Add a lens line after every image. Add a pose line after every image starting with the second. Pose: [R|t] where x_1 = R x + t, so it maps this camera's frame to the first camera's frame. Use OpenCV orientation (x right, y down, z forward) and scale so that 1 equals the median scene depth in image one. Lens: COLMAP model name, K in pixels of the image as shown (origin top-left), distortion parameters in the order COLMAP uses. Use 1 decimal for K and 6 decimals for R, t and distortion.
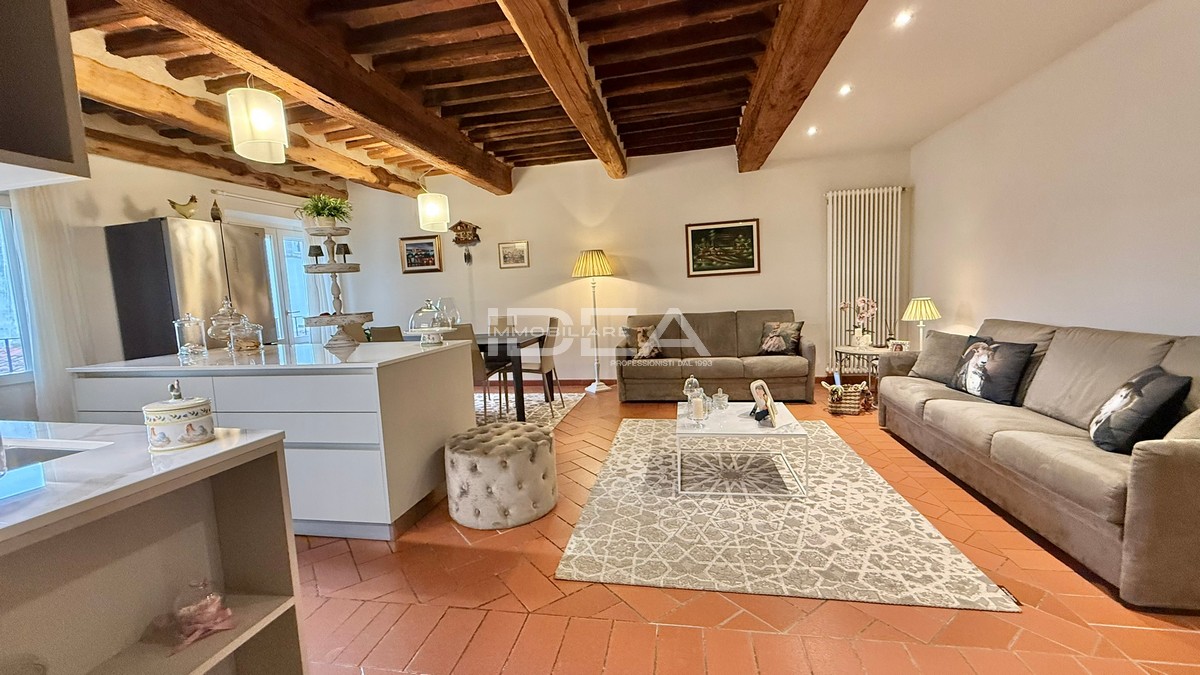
lens RADIAL K [[477.3, 0, 595.9], [0, 477.3, 339.7], [0, 0, 1]] dist [0.000549, -0.000714]
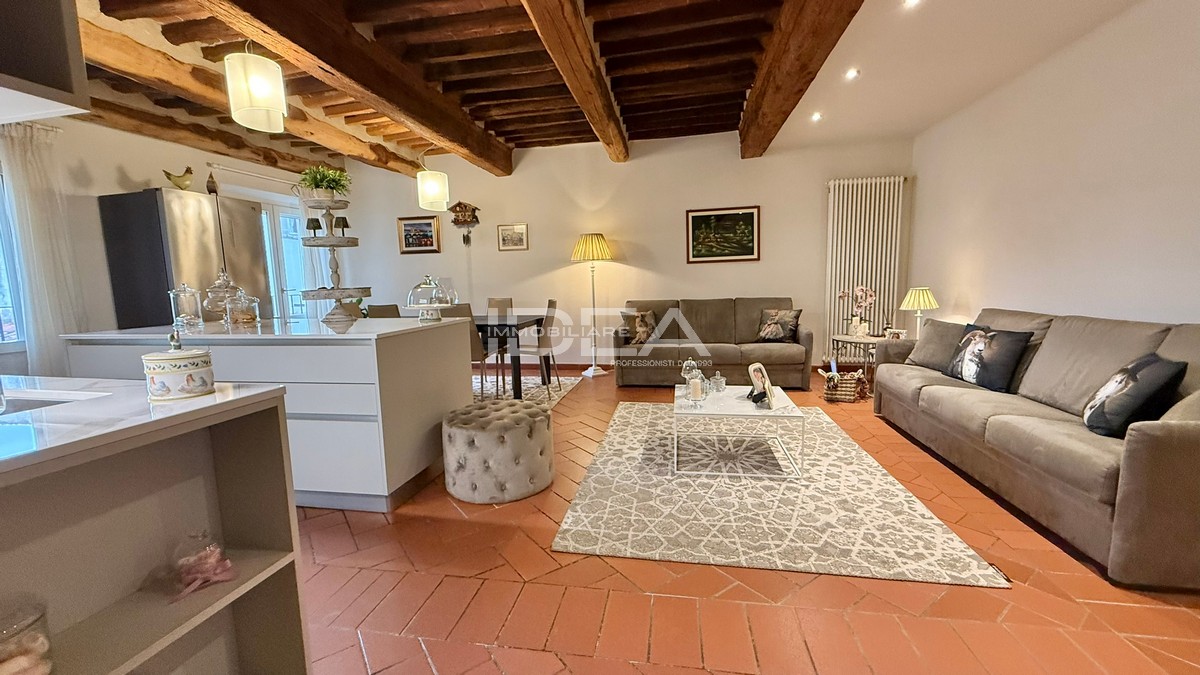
lens RADIAL K [[477.3, 0, 596.0], [0, 477.3, 339.5], [0, 0, 1]] dist [0.000549, -0.000714]
pose [[0.999747, 0.020805, 0.008540, -0.005540], [-0.020973, 0.999578, 0.020115, 0.019763], [-0.008117, -0.020289, 0.999761, 0.001448]]
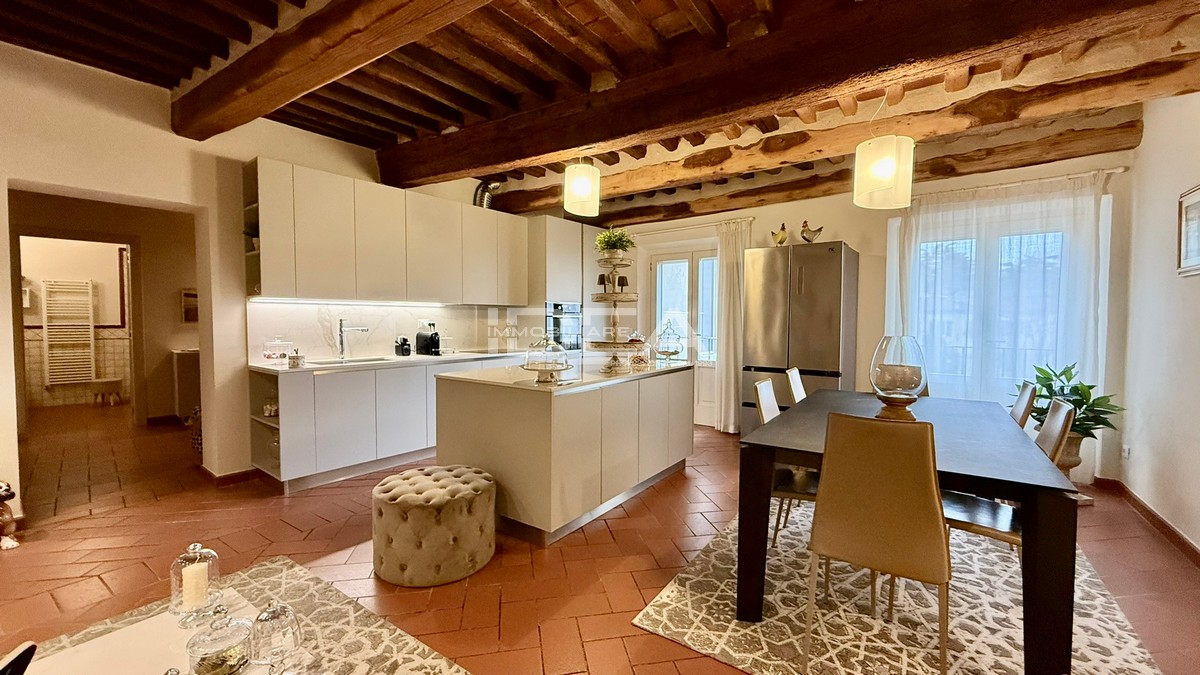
lens RADIAL K [[477.3, 0, 595.3], [0, 477.3, 337.8], [0, 0, 1]] dist [0.000549, -0.000714]
pose [[-0.417056, 0.080212, -0.905335, 0.394130], [-0.078471, 0.989201, 0.123791, -0.174714], [0.905487, 0.122670, -0.406257, 1.295117]]
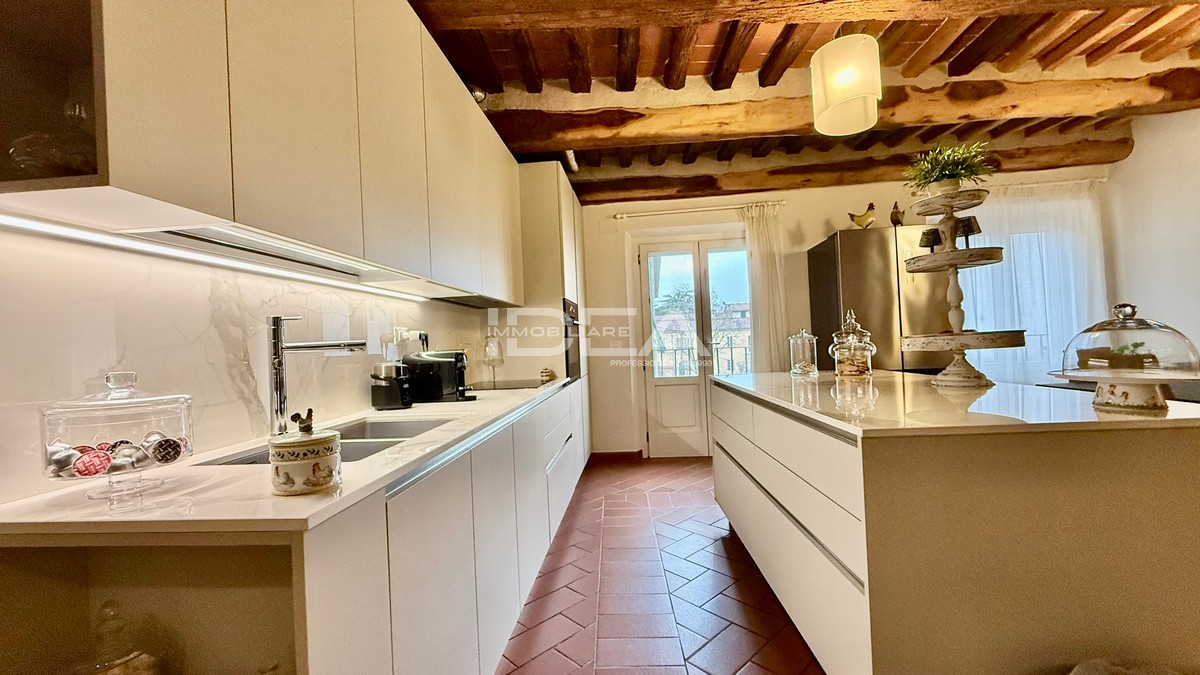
lens RADIAL K [[477.3, 0, 595.0], [0, 477.3, 337.7], [0, 0, 1]] dist [0.000549, -0.000714]
pose [[0.147600, 0.028273, -0.988643, 0.006207], [-0.064030, 0.997768, 0.018975, -0.027020], [0.986972, 0.060502, 0.149080, 0.411464]]
